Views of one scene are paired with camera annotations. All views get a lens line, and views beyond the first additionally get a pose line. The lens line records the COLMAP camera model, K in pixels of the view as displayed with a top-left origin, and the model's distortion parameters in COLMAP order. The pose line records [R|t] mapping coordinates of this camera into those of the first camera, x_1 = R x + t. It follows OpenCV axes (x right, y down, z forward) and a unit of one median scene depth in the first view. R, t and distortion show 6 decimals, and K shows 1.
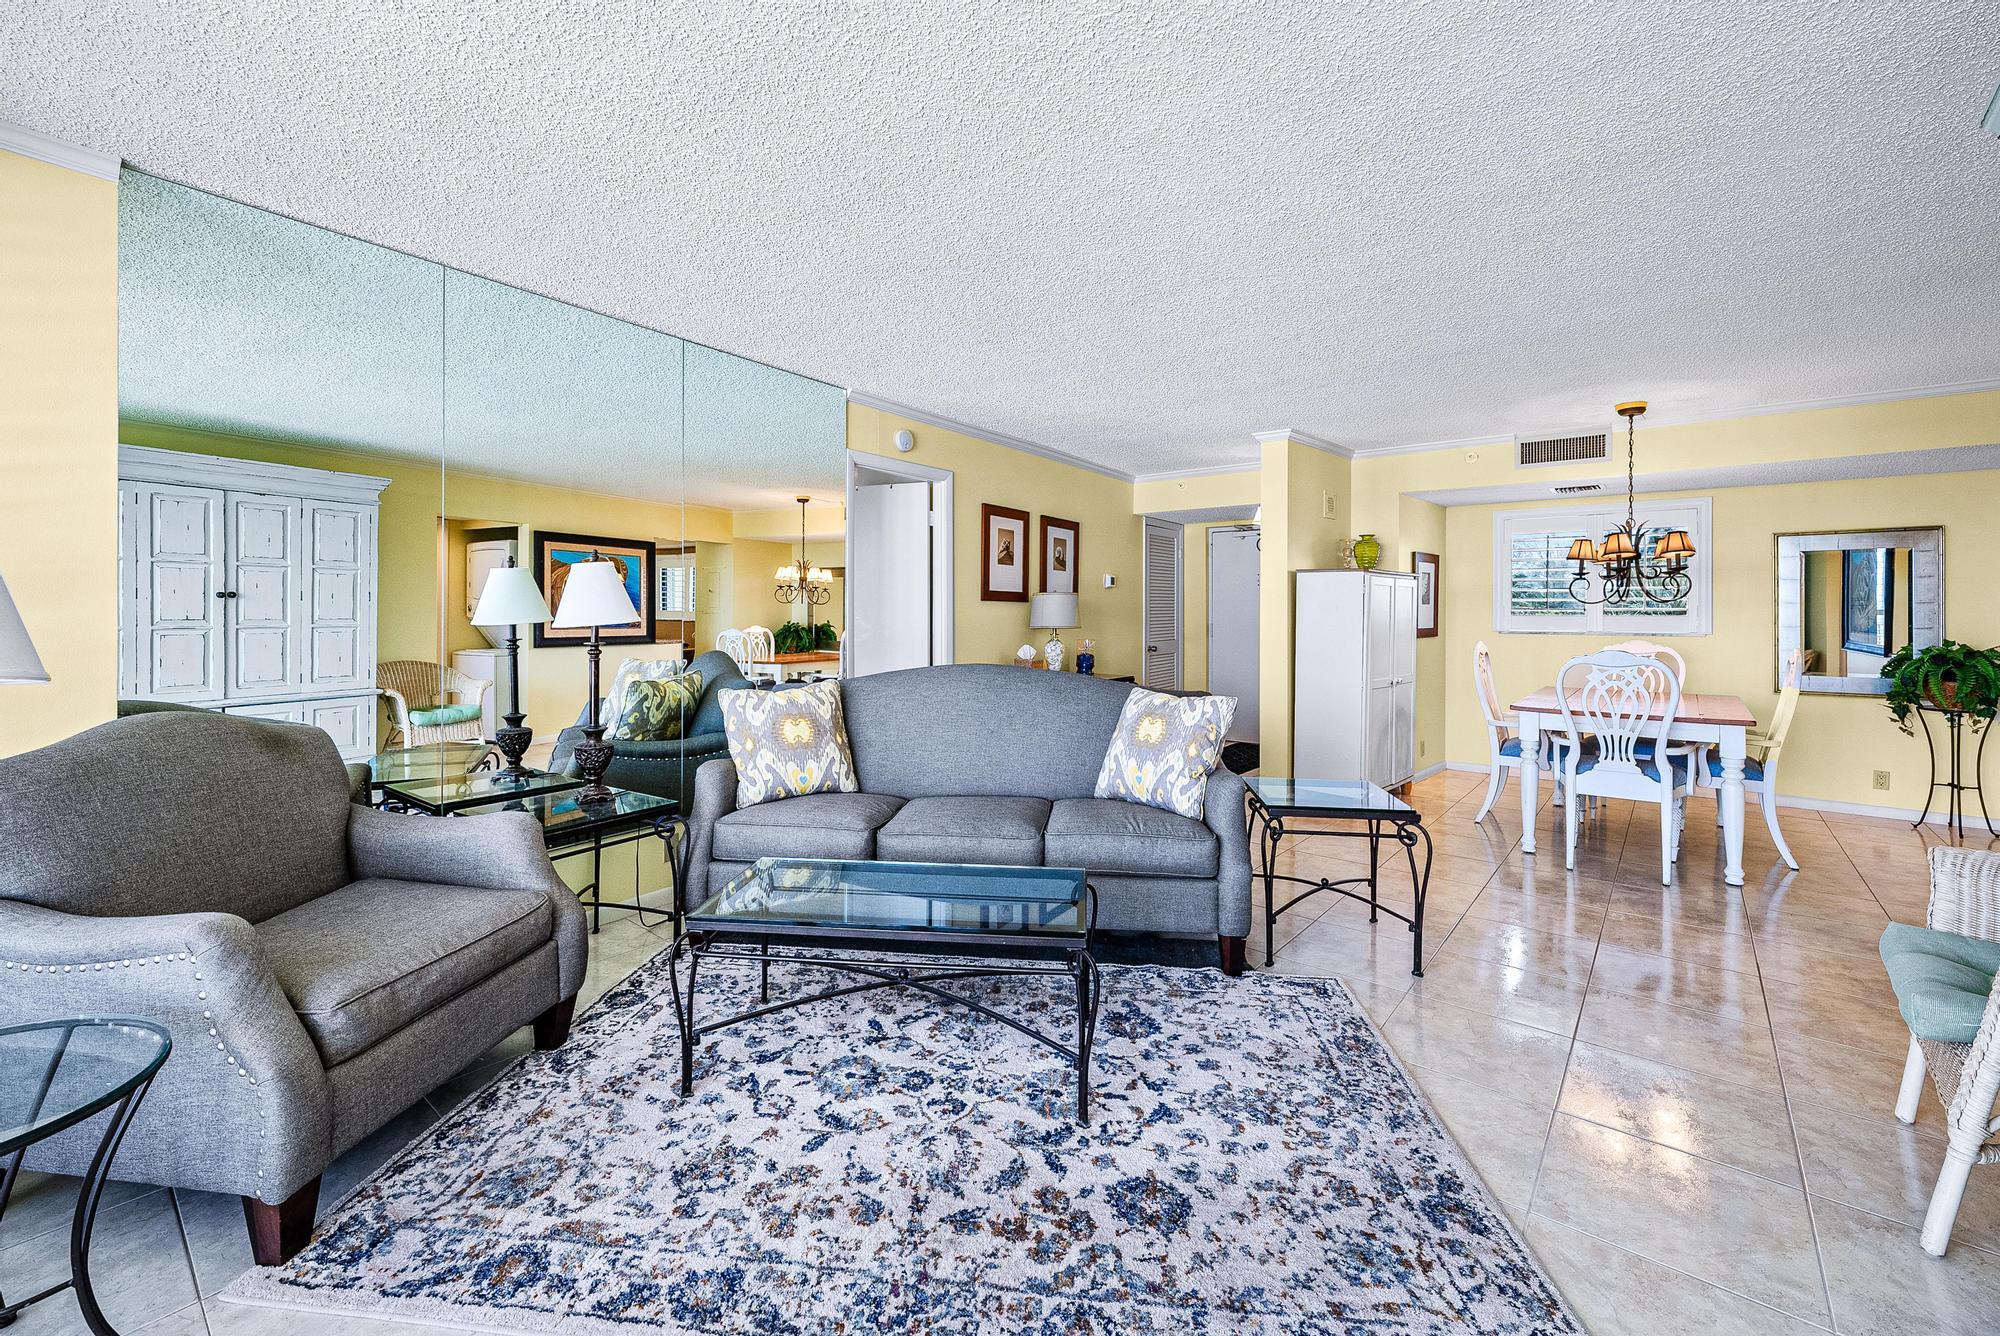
lens RADIAL K [[810.8, 0, 1007.8], [0, 810.8, 620.8], [0, 0, 1]] dist [-0.002760, -0.000300]
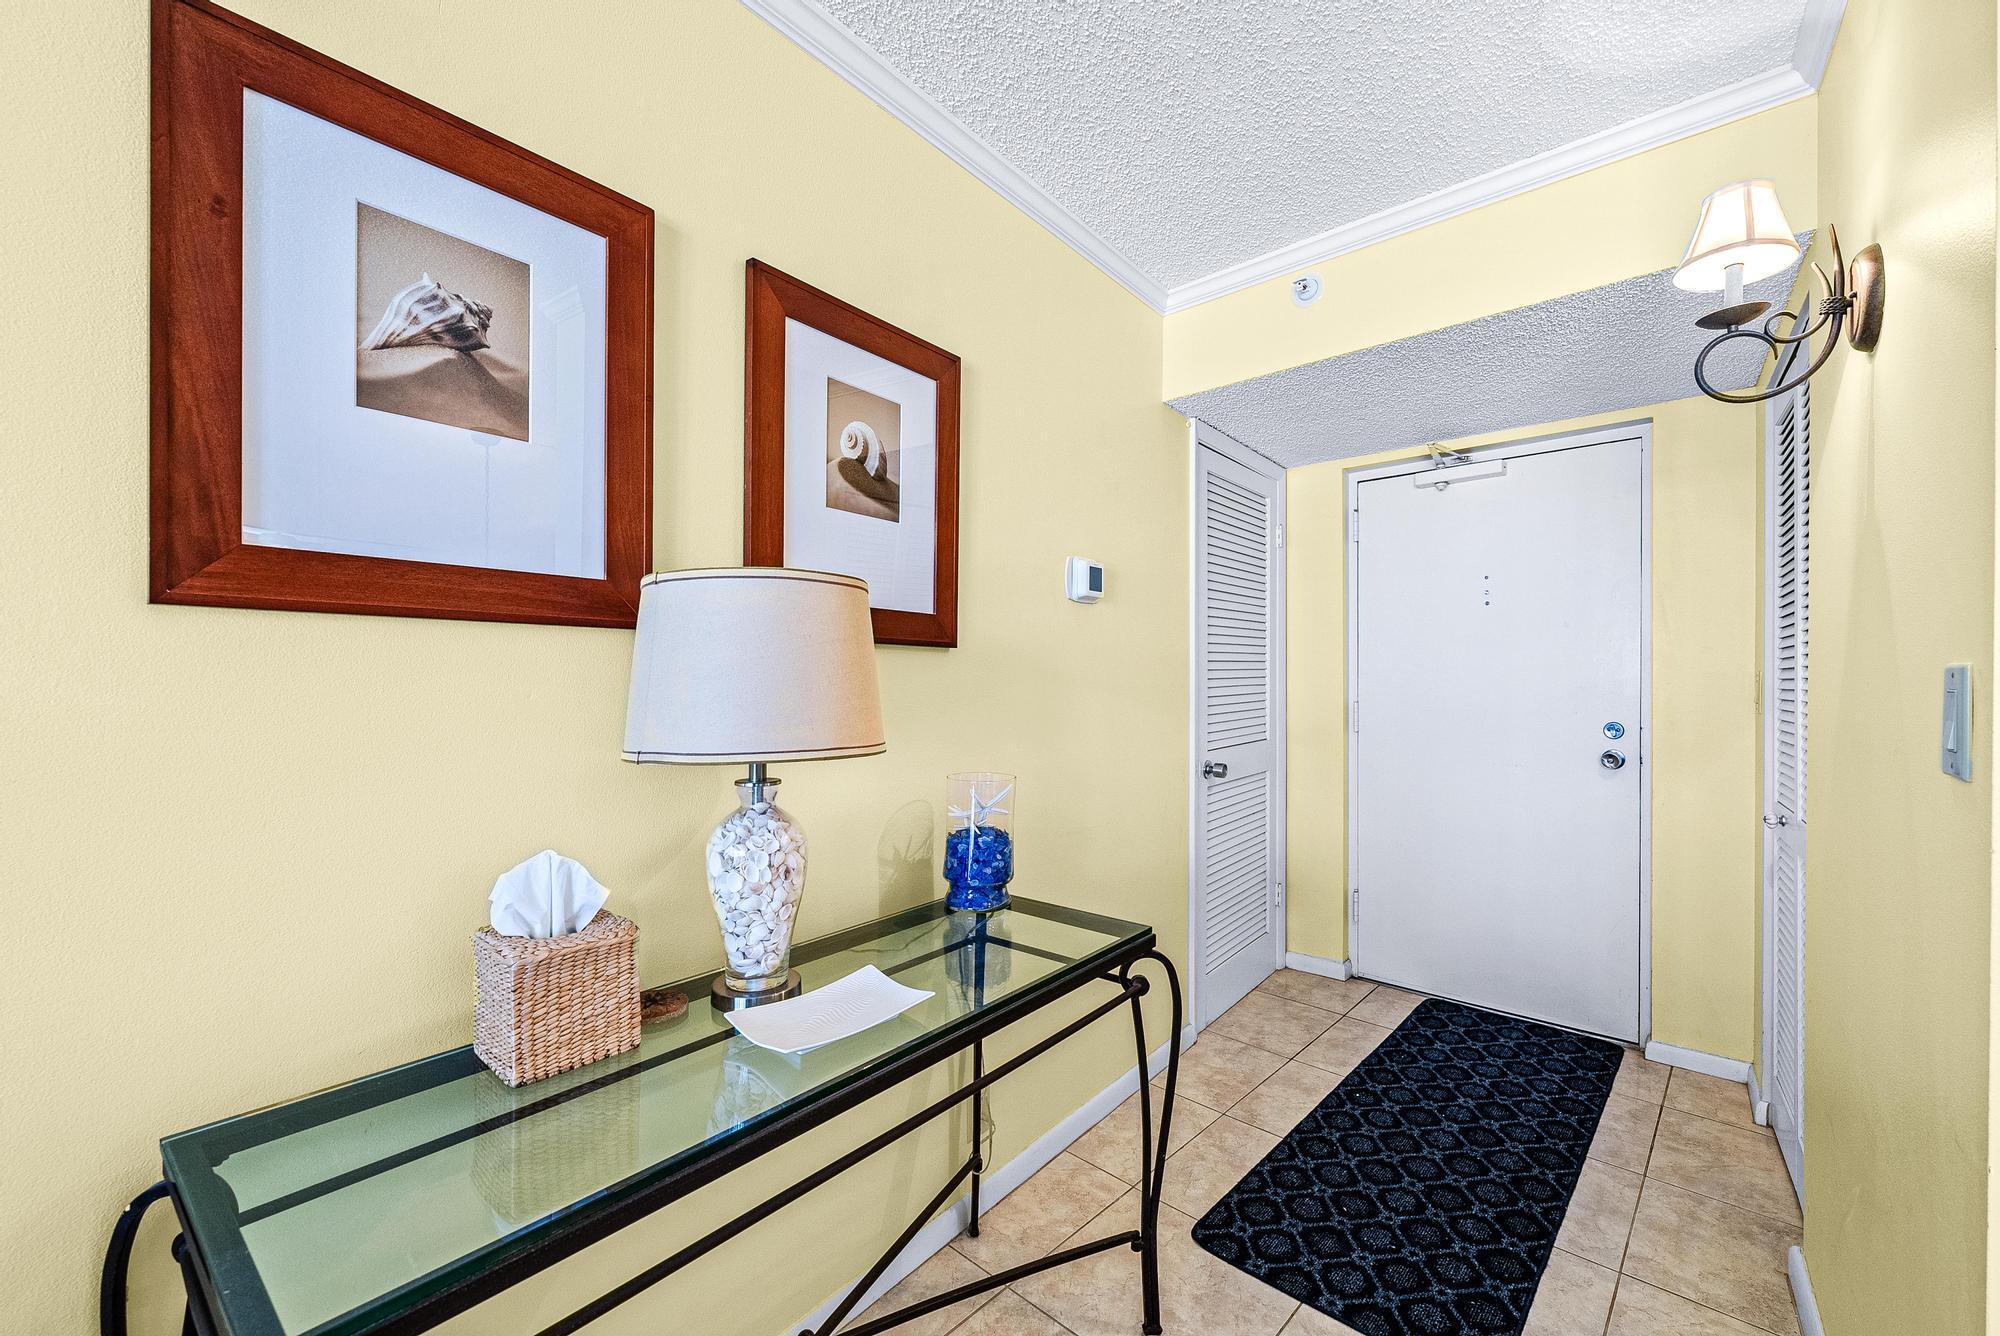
lens RADIAL K [[823.4, 0, 1000.0], [0, 823.4, 668.0], [0, 0, 1]] dist [-0.010242, -0.000134]
pose [[0.998152, -0.001476, -0.060746, 0.120528], [0.000168, 0.999768, -0.021532, -0.008100], [0.060763, 0.021482, 0.997921, 0.729370]]
